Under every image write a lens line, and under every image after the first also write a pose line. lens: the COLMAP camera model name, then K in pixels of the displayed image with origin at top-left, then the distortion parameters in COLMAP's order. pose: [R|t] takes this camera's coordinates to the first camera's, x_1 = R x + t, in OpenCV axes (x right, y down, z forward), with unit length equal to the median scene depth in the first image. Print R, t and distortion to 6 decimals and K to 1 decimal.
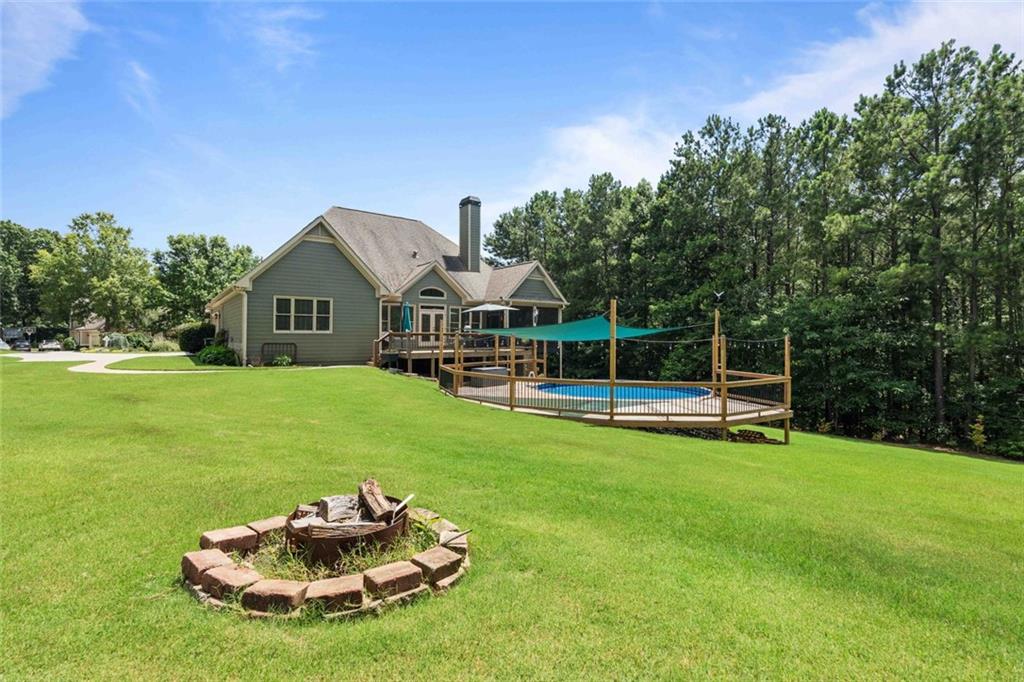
lens RADIAL K [[451.6, 0, 507.6], [0, 451.6, 335.6], [0, 0, 1]] dist [-0.005028, -0.000573]
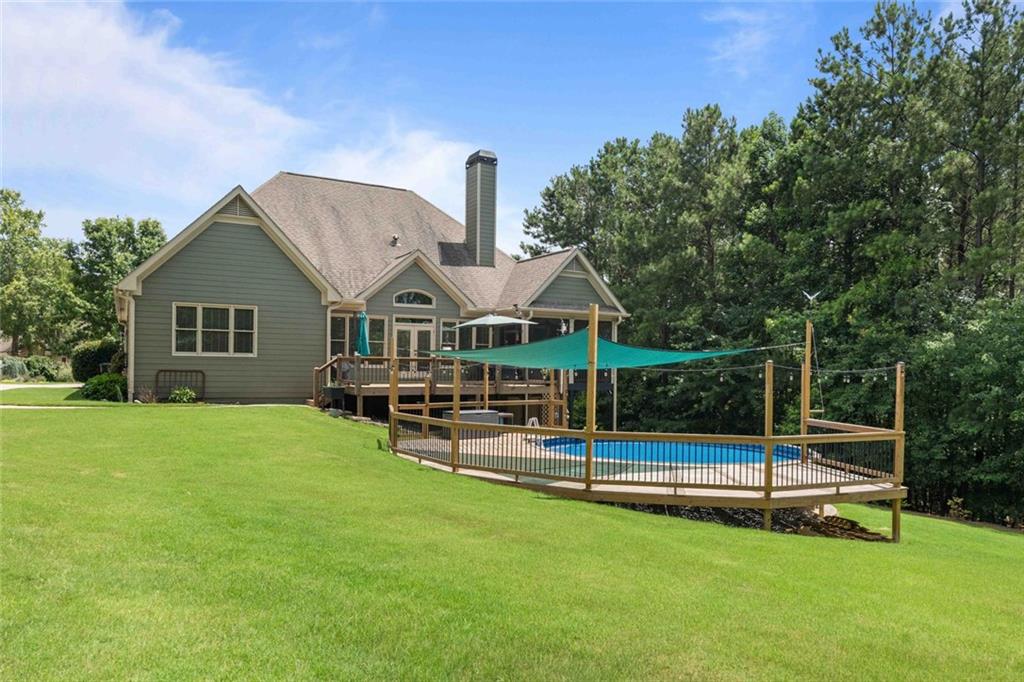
lens RADIAL K [[694.9, 0, 508.3], [0, 694.9, 386.1], [0, 0, 1]] dist [0.001114, 0.002039]
pose [[0.990078, 0.013664, -0.139854, 0.108172], [-0.009943, 0.999579, 0.027273, 0.004925], [0.140168, -0.025612, 0.989796, 0.000855]]
